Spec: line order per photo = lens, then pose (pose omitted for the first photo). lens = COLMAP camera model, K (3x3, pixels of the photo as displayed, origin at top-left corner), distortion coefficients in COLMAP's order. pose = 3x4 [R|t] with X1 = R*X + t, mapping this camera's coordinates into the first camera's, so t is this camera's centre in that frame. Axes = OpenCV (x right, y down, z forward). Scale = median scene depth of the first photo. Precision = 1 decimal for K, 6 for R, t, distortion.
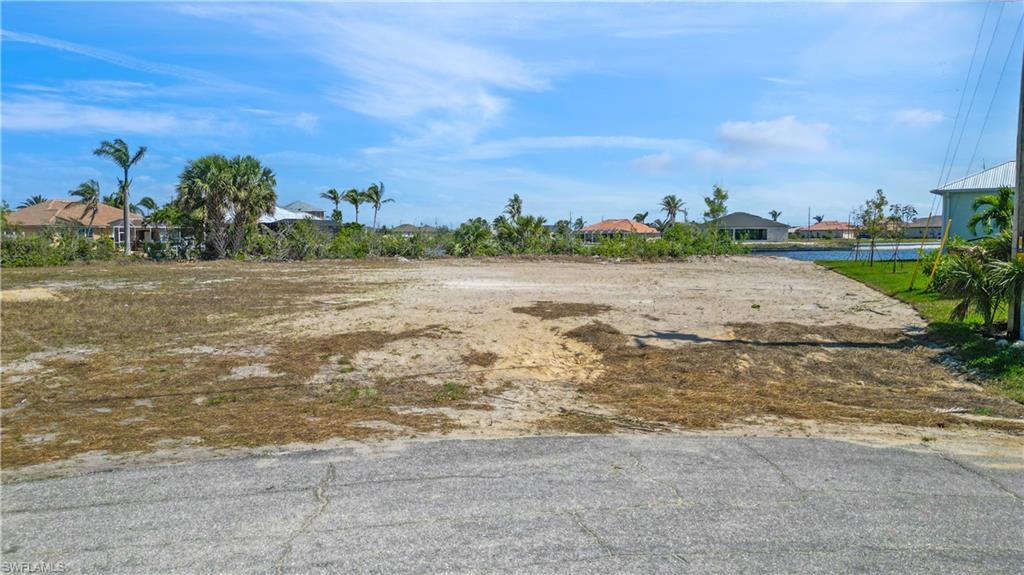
lens RADIAL K [[714.3, 0, 512.0], [0, 714.3, 287.5], [0, 0, 1]] dist [0.096215, -0.107284]
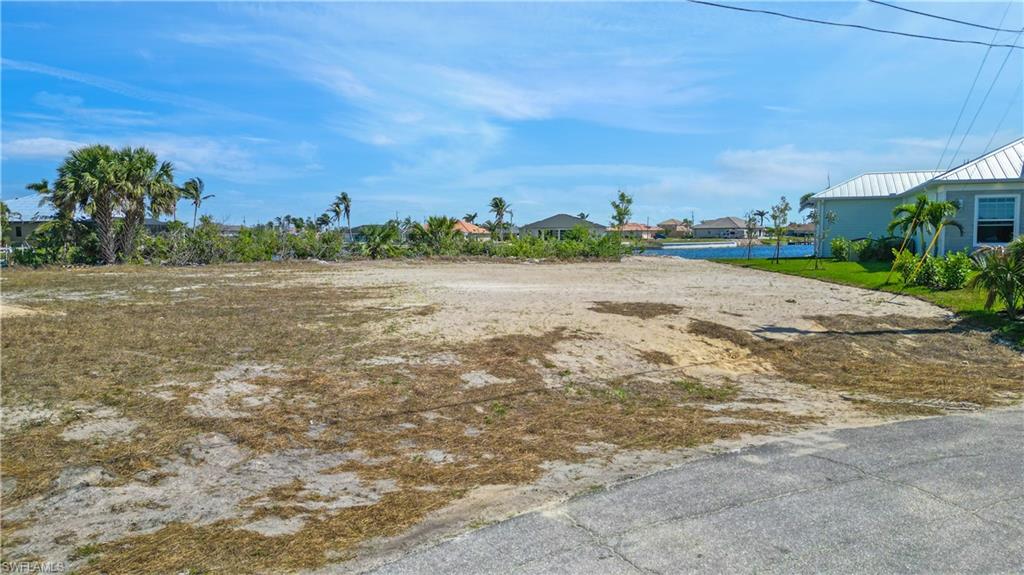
lens RADIAL K [[714.3, 0, 512.0], [0, 714.3, 287.5], [0, 0, 1]] dist [0.096215, -0.107284]
pose [[0.962458, -0.020001, 0.270692, -0.166741], [0.019778, 0.999798, 0.003550, -0.003505], [-0.270708, 0.001937, 0.962659, 0.012626]]
